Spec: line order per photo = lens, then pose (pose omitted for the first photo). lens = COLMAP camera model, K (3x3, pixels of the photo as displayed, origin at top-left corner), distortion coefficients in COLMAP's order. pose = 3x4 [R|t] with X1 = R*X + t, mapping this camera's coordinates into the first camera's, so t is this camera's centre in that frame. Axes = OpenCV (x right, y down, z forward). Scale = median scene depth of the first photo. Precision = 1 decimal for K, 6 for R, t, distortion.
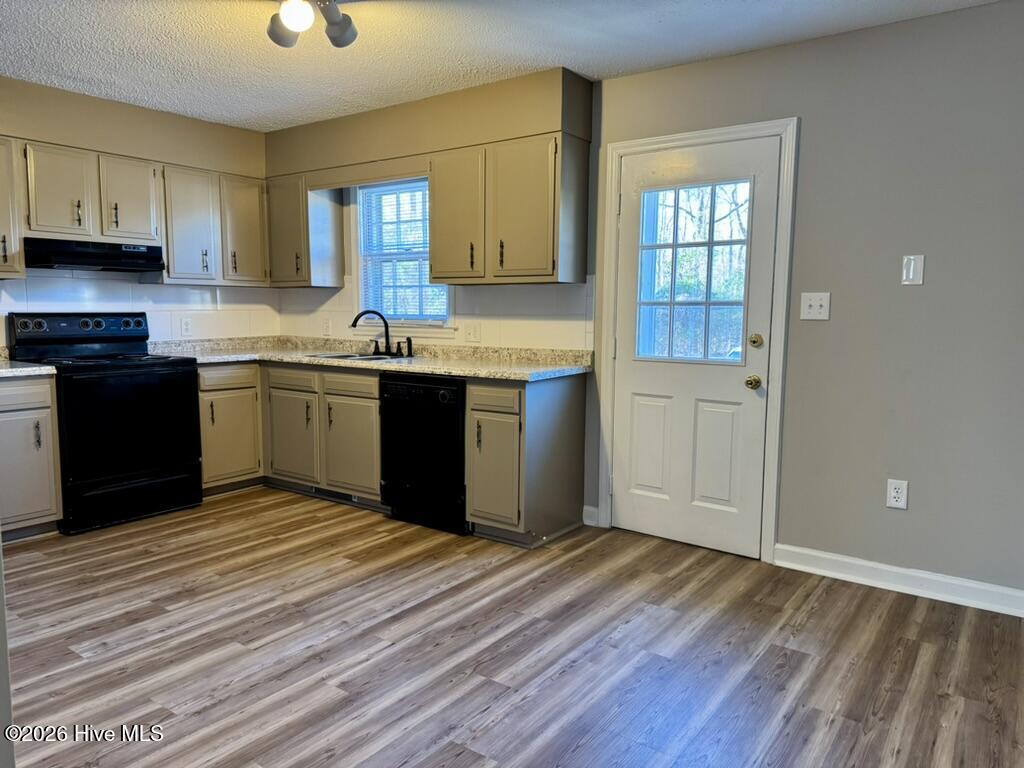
lens RADIAL K [[722.1, 0, 512.0], [0, 722.1, 384.0], [0, 0, 1]] dist [0.115049, -0.159459]
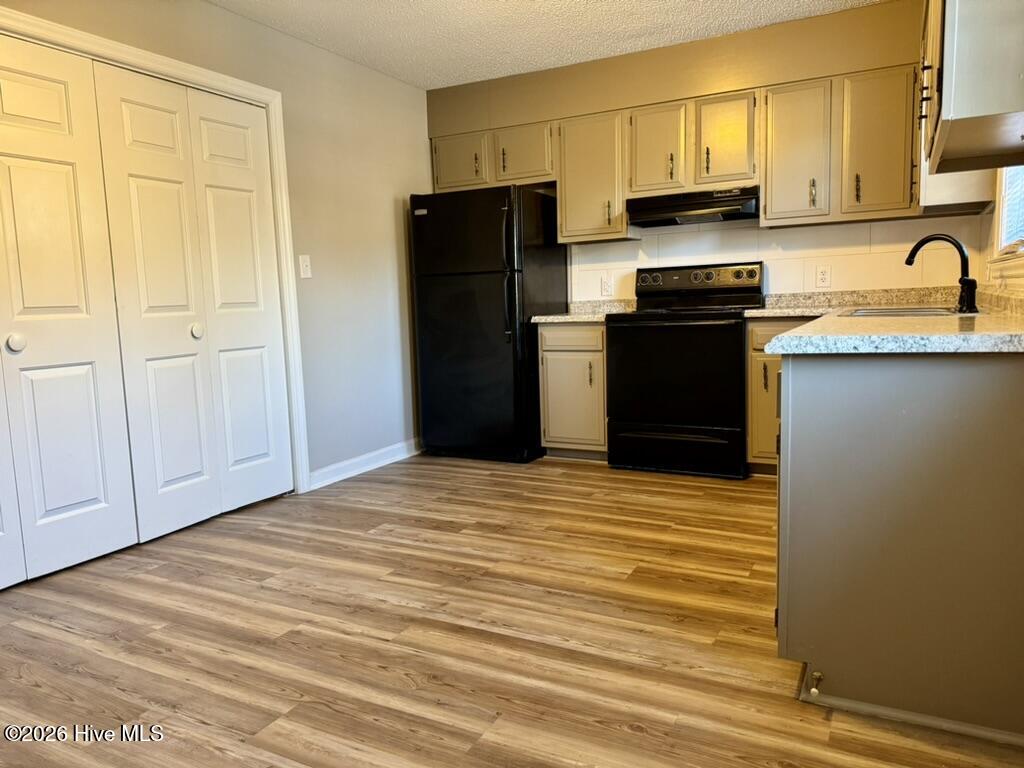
lens RADIAL K [[722.1, 0, 512.0], [0, 722.1, 384.0], [0, 0, 1]] dist [0.115049, -0.159459]
pose [[0.137303, 0.109997, -0.984403, 0.520358], [-0.067890, 0.992523, 0.101435, -0.024555], [0.988200, 0.052904, 0.143744, 0.804794]]
